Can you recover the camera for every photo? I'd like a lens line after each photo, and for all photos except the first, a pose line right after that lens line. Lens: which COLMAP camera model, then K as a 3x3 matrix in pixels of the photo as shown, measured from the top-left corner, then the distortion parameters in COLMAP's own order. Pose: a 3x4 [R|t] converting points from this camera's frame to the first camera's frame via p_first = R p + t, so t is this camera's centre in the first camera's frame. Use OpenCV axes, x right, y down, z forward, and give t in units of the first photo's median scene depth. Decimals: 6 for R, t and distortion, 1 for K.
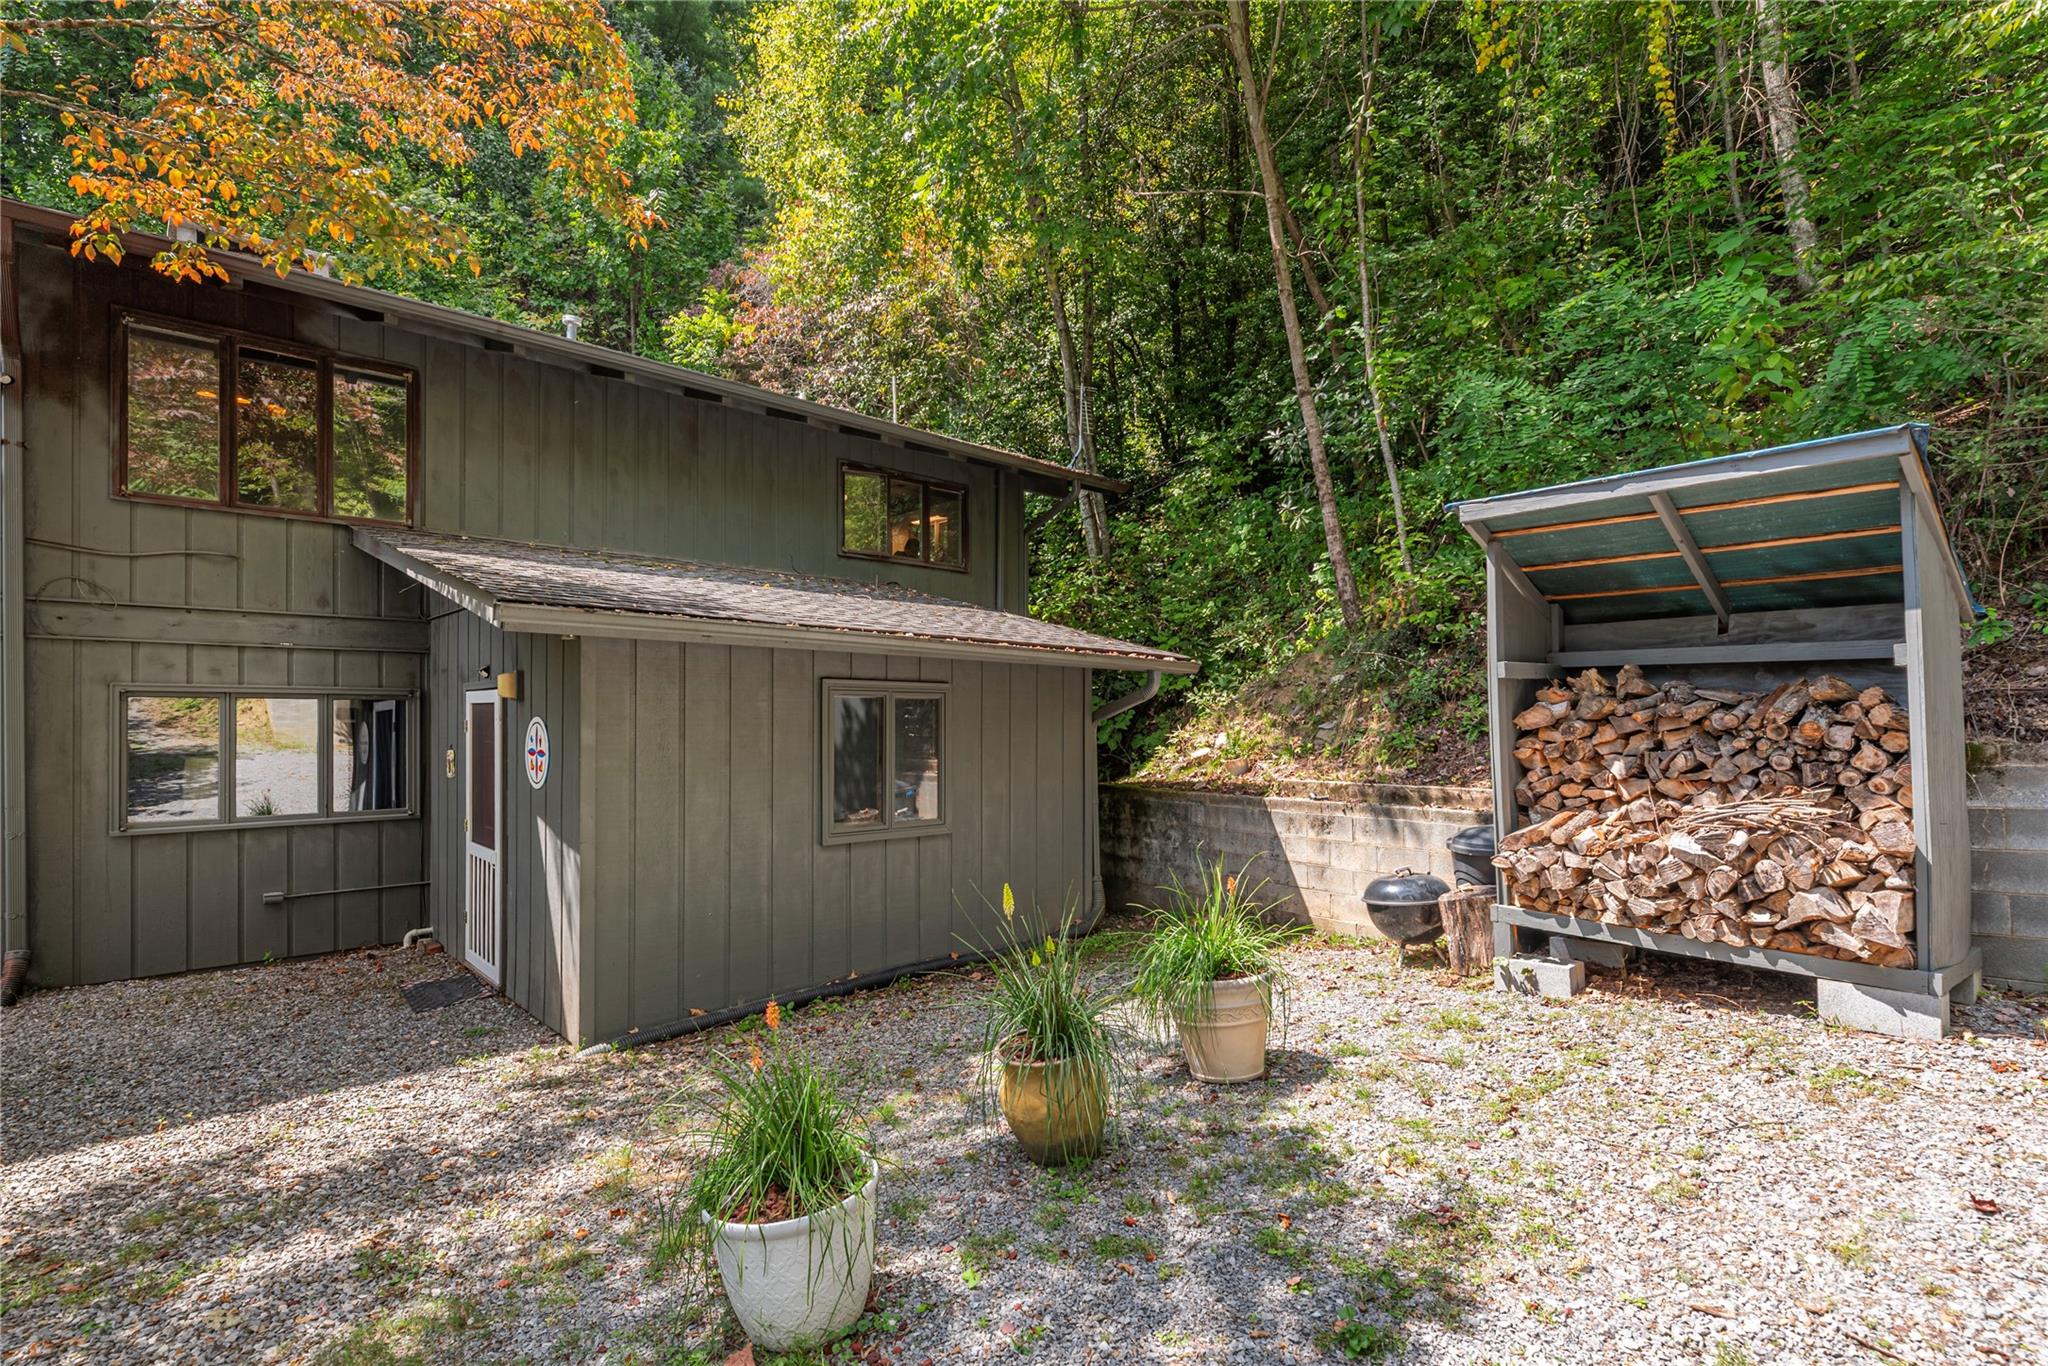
lens RADIAL K [[992.0, 0, 1020.7], [0, 992.0, 714.2], [0, 0, 1]] dist [0.000454, -0.000900]
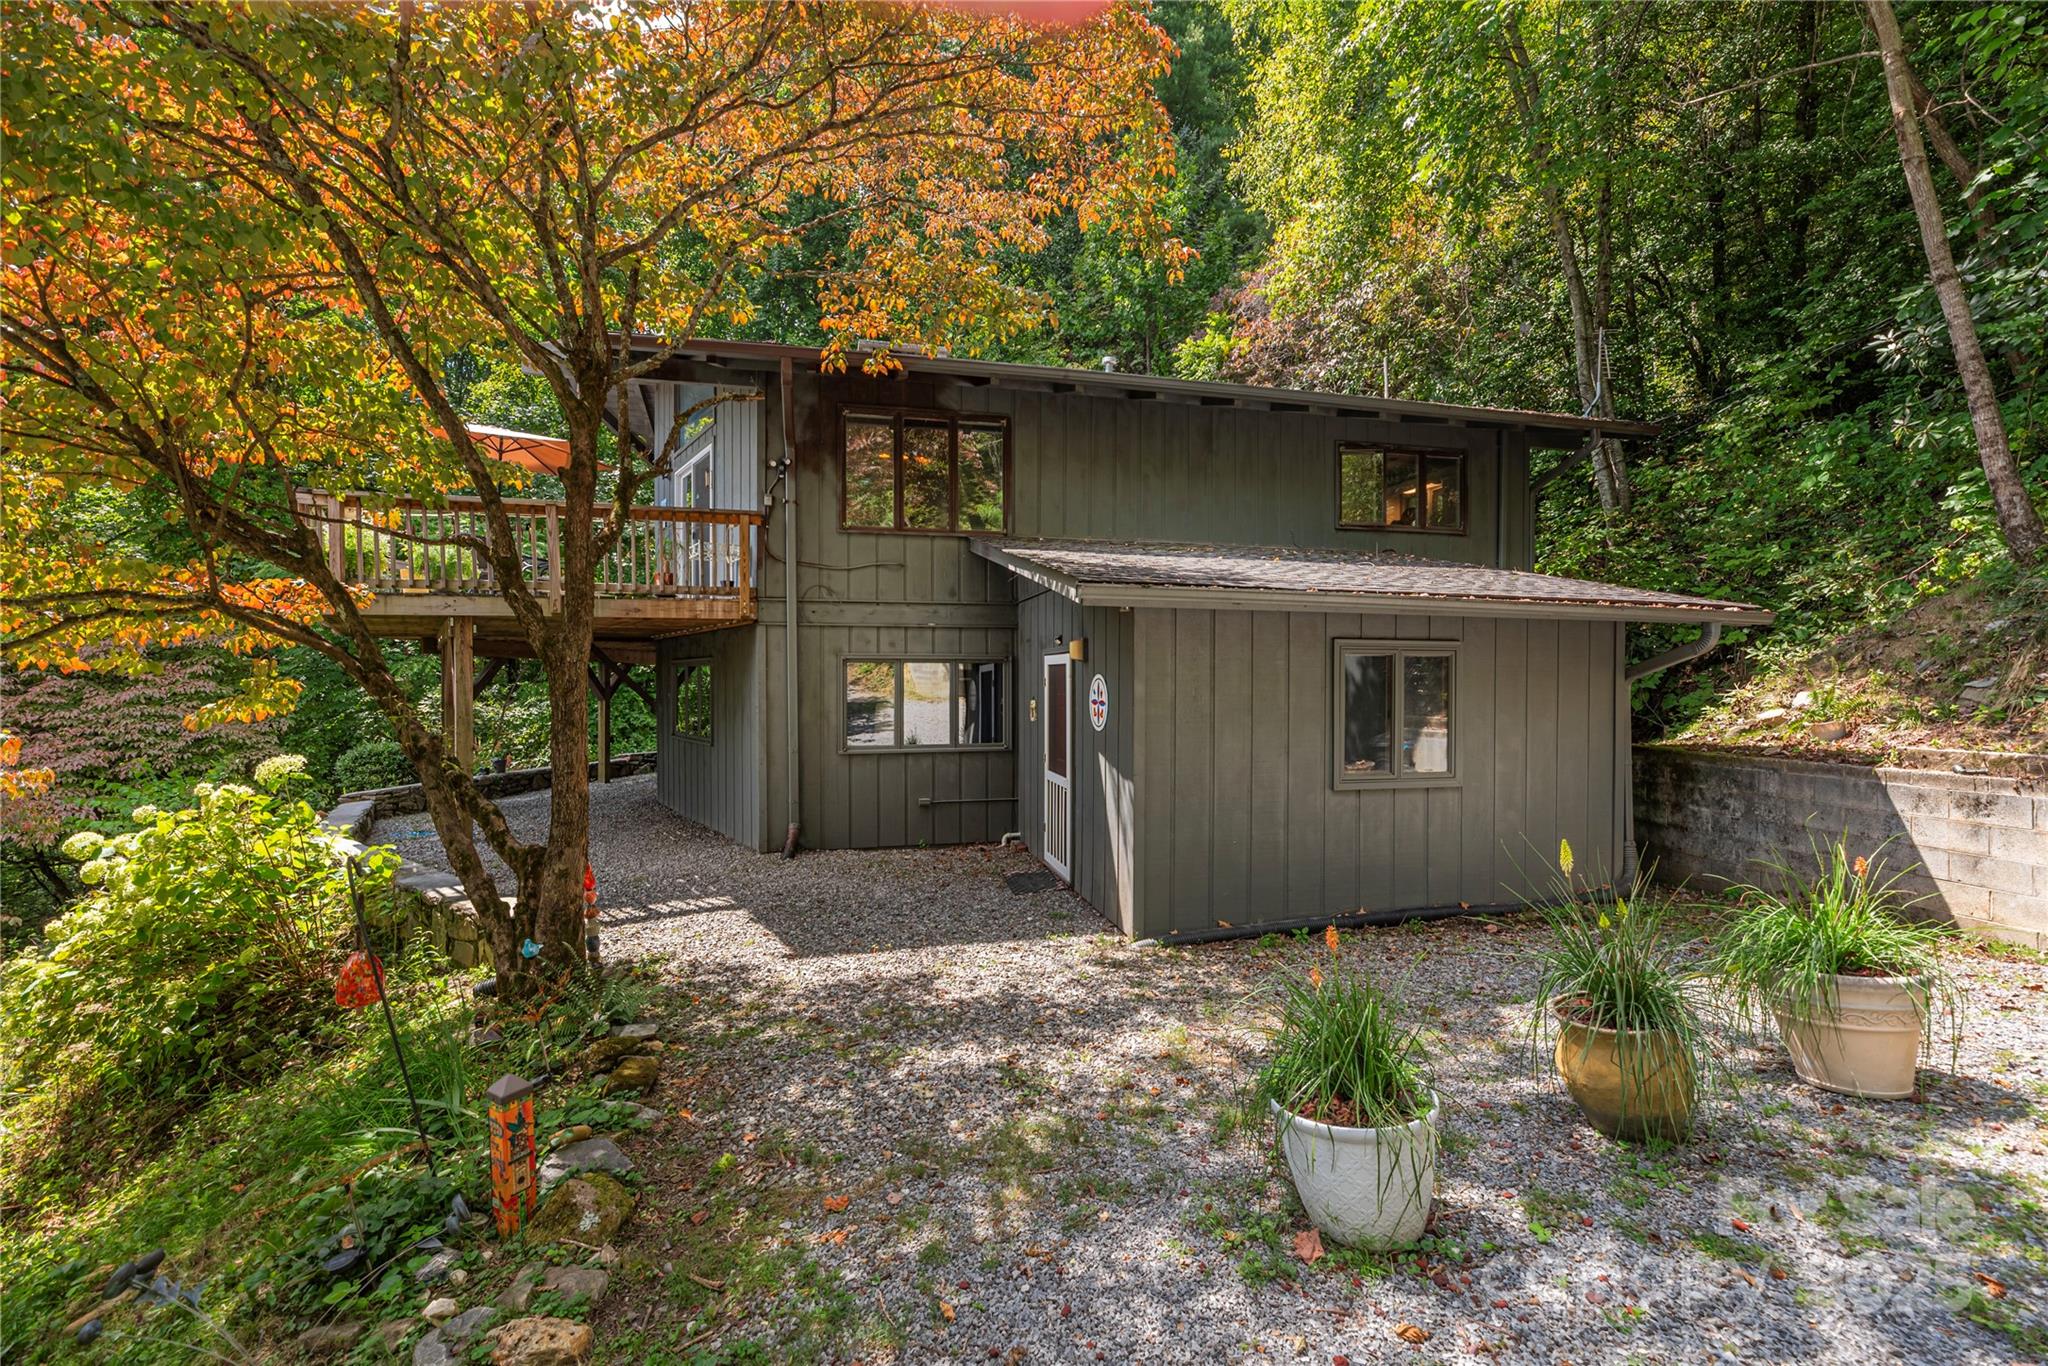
lens RADIAL K [[851.1, 0, 1015.9], [0, 851.1, 690.6], [0, 0, 1]] dist [-0.000109, 0.000087]
pose [[0.867536, 0.006294, -0.497334, -0.034483], [0.002221, 0.999861, 0.016527, 0.004867], [0.497369, -0.015443, 0.867401, 0.003768]]
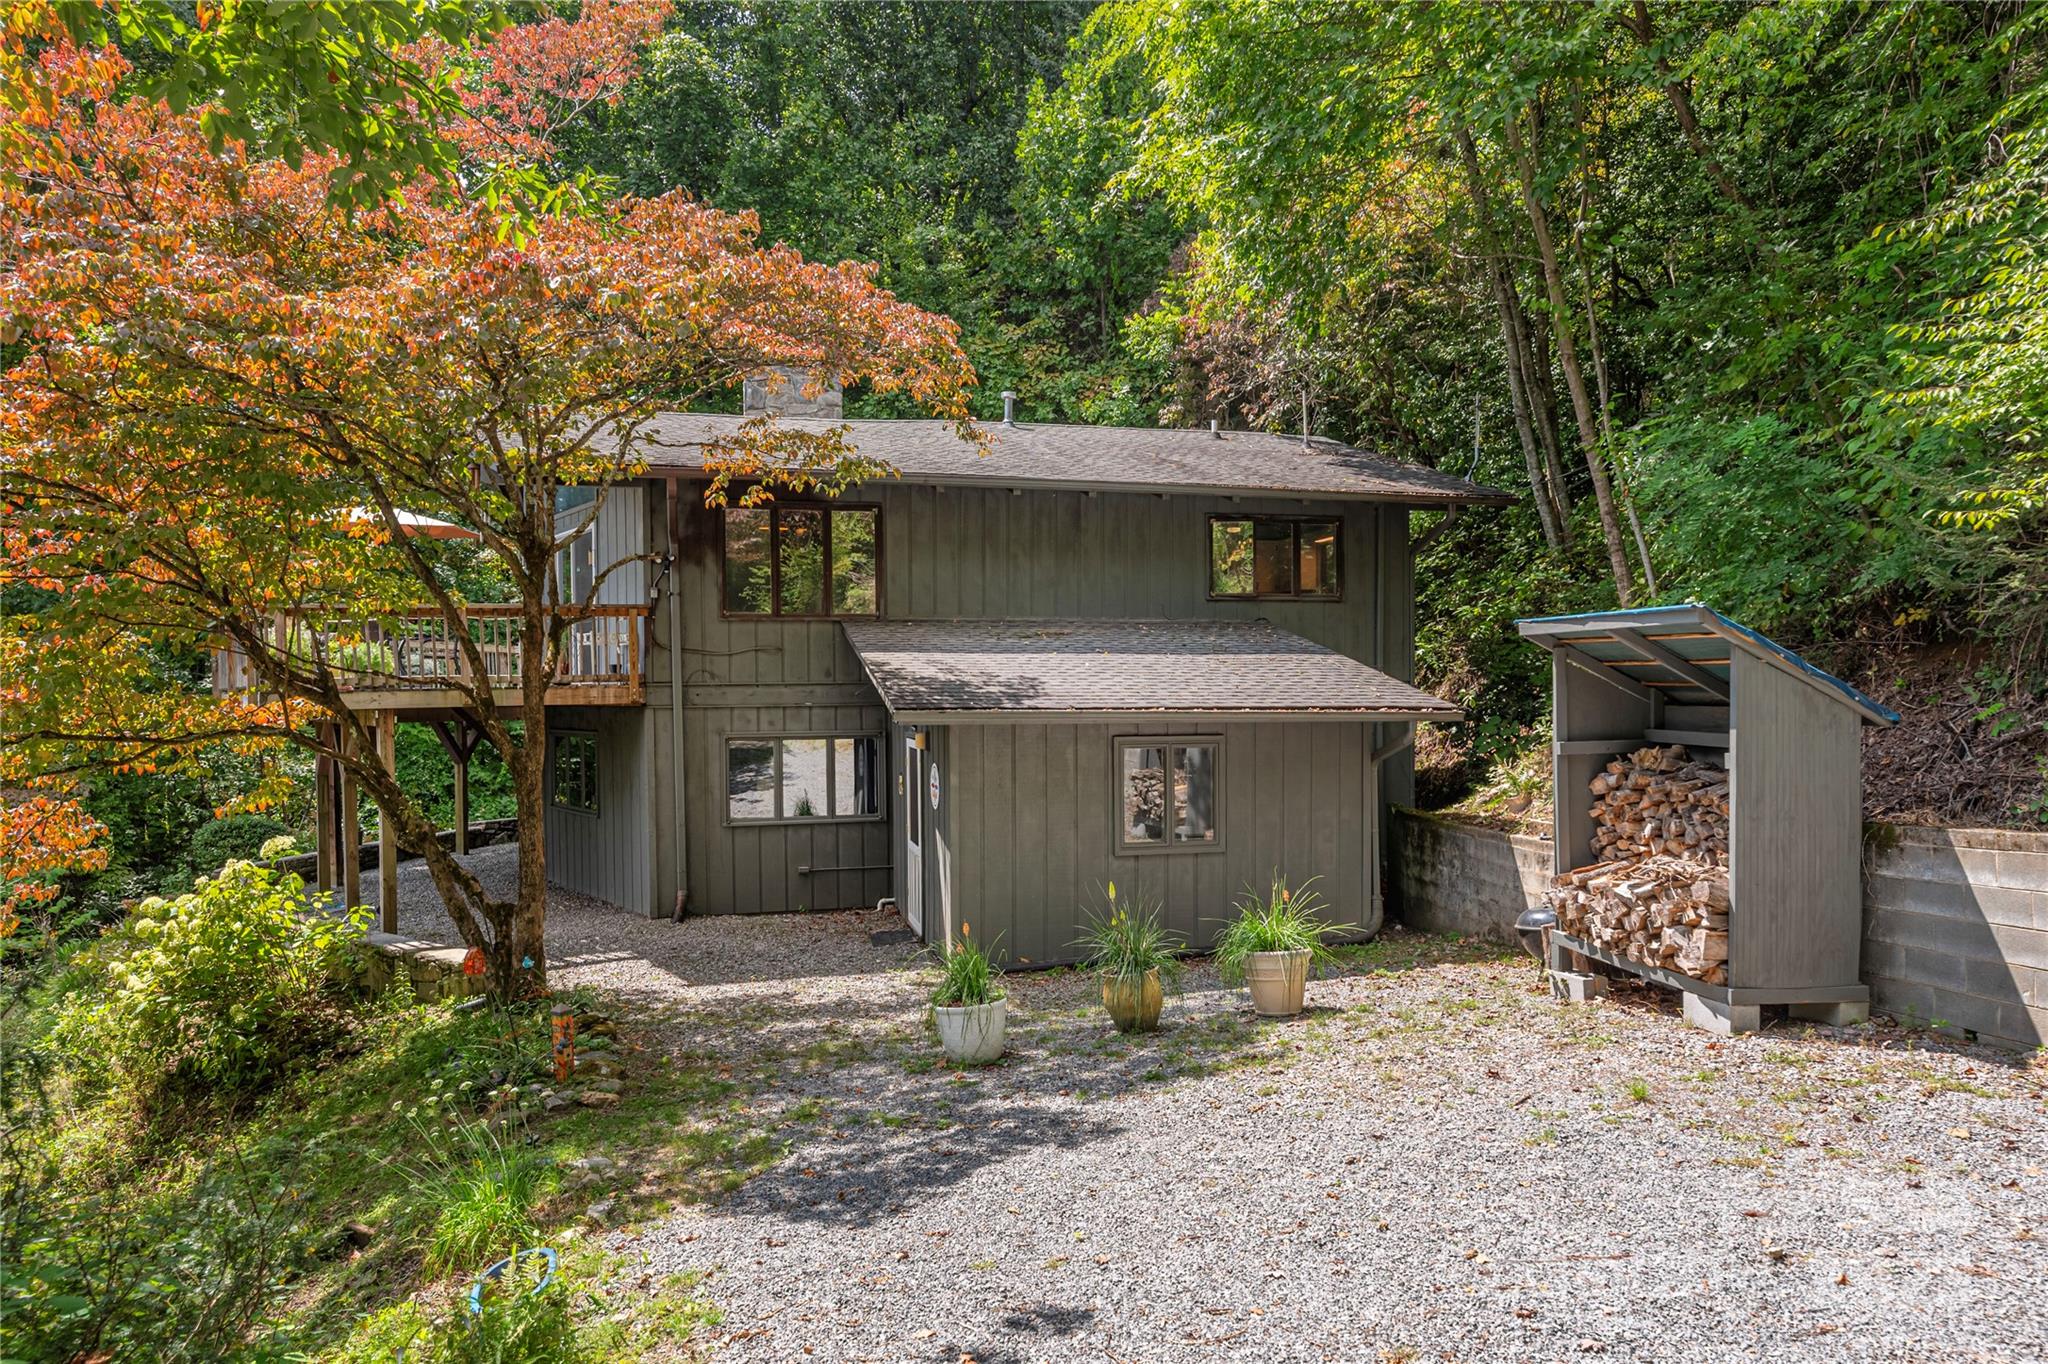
lens RADIAL K [[1224.8, 0, 993.6], [0, 1224.8, 727.5], [0, 0, 1]] dist [0.001930, -0.000285]
pose [[0.874933, 0.004050, -0.484228, 0.472648], [0.010978, 0.999542, 0.028195, -0.096117], [0.484120, -0.029985, 0.874487, -0.571405]]
